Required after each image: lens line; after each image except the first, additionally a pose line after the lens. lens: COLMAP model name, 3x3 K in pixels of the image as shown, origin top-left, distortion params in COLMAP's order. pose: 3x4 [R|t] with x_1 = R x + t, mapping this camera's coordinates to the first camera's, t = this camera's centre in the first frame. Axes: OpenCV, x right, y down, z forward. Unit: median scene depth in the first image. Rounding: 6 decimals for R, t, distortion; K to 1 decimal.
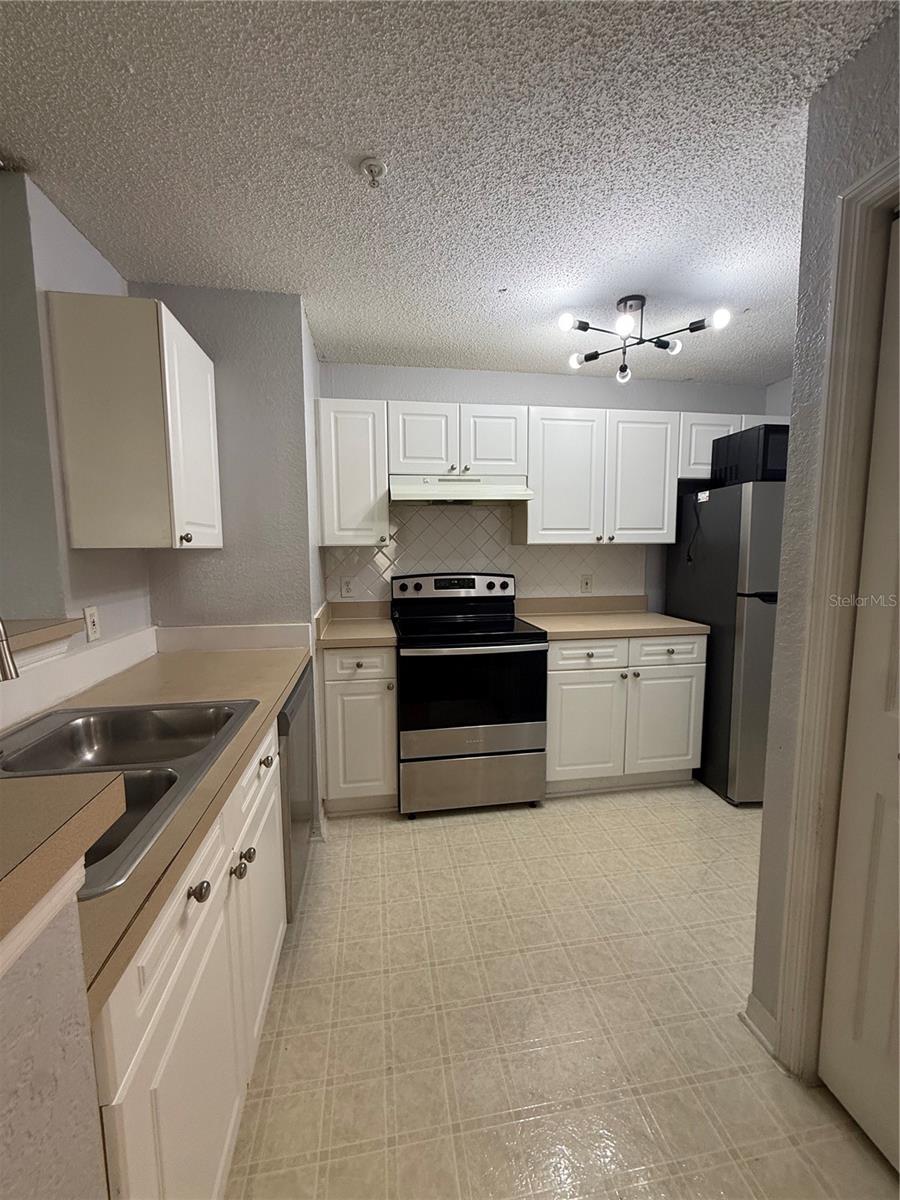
lens RADIAL K [[482.7, 0, 448.3], [0, 482.7, 594.9], [0, 0, 1]] dist [-0.001096, -0.001119]
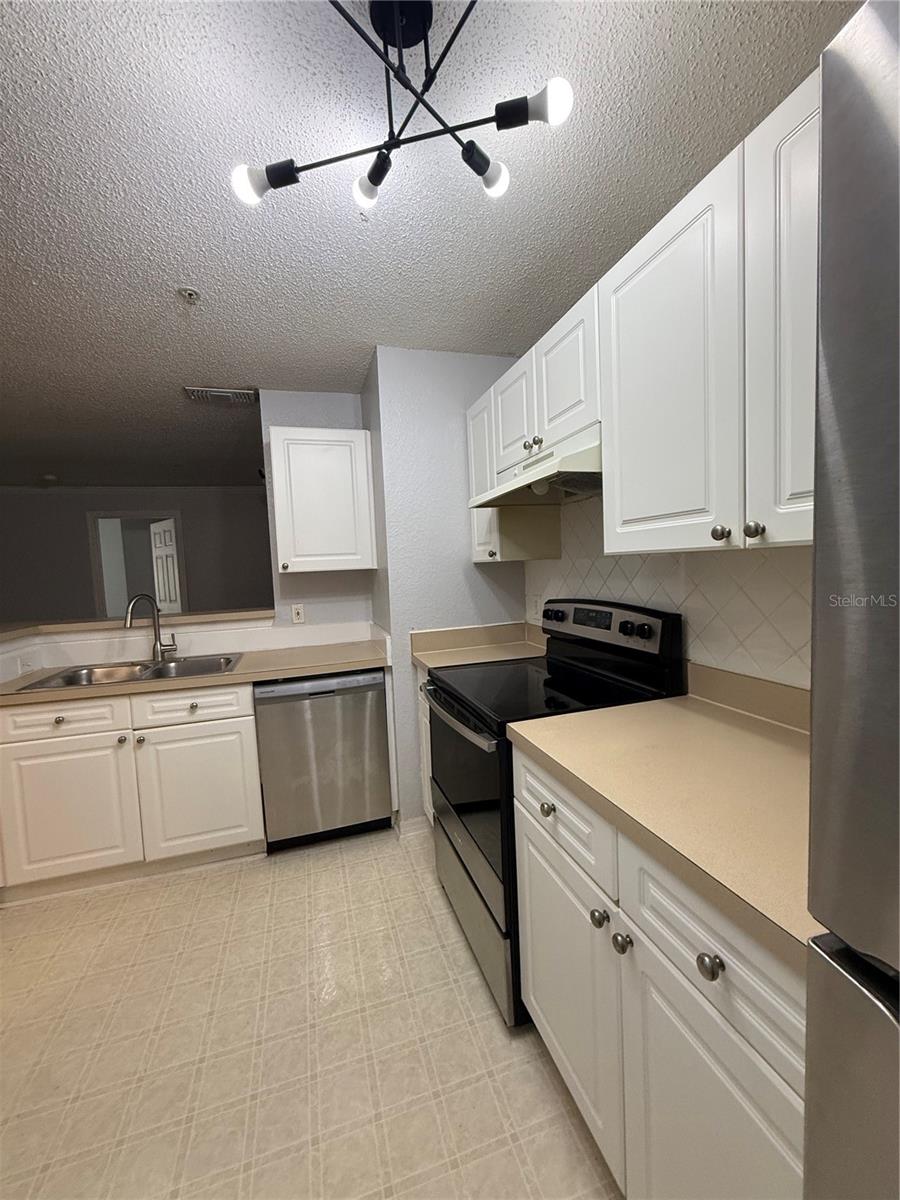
lens RADIAL K [[482.7, 0, 443.4], [0, 482.7, 598.6], [0, 0, 1]] dist [-0.001096, -0.001119]
pose [[0.992003, -0.040051, 0.119692, 0.641144], [0.044518, 0.998399, -0.034882, -0.015474], [-0.118104, 0.039931, 0.992198, 0.093234]]
